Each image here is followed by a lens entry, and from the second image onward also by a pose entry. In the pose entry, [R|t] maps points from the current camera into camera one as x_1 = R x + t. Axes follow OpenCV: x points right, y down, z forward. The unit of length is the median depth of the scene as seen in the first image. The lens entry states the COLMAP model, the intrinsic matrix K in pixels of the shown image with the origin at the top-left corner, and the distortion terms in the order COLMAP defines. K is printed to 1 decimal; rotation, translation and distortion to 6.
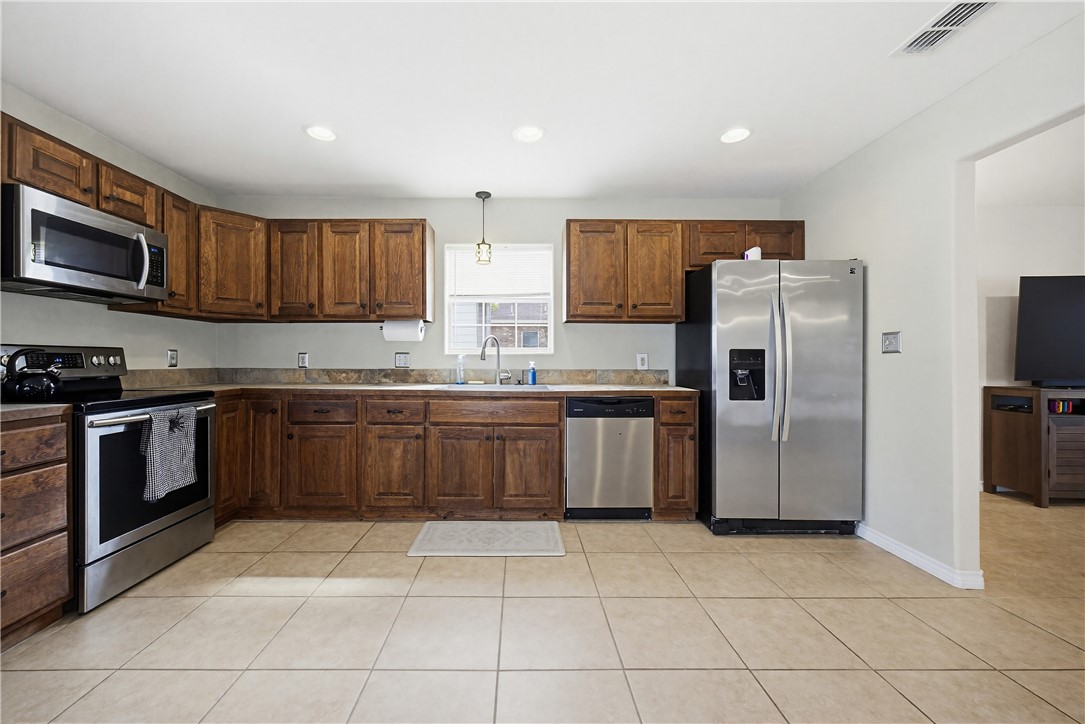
lens RADIAL K [[409.3, 0, 539.9], [0, 409.3, 355.2], [0, 0, 1]] dist [0.000096, -0.000011]
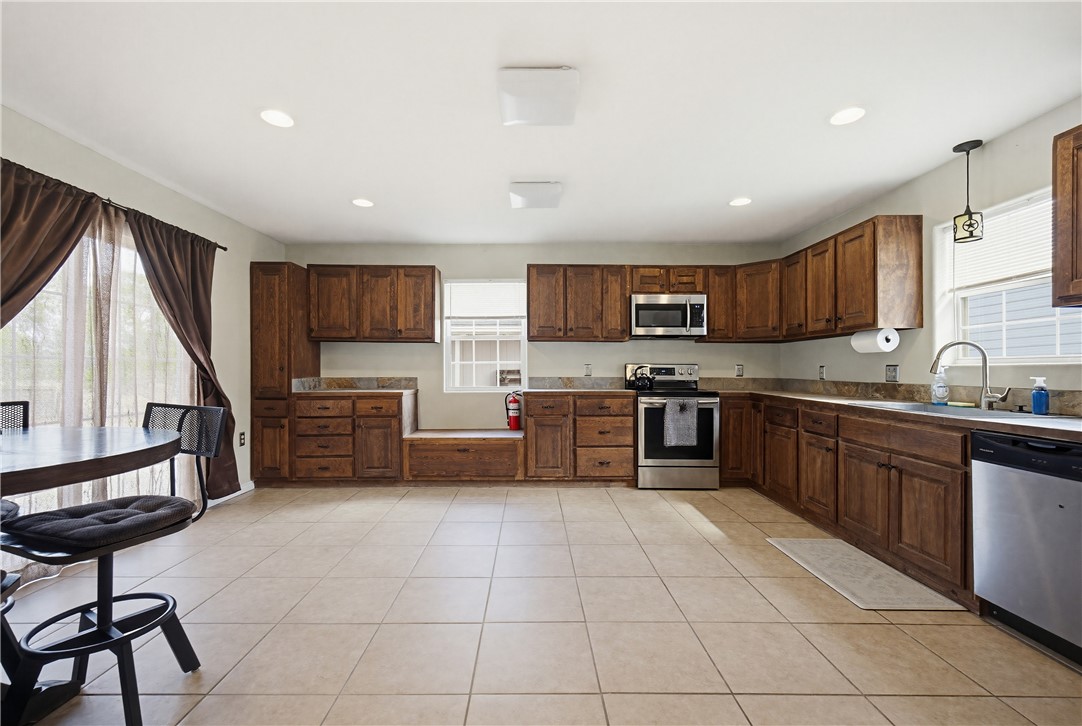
lens RADIAL K [[472.5, 0, 538.0], [0, 472.5, 369.5], [0, 0, 1]] dist [-0.000081, -0.000101]
pose [[0.002108, -0.000638, -0.999998, 0.847366], [0.004075, 0.999992, -0.000630, 0.001916], [0.999989, -0.004073, 0.002110, 0.285558]]
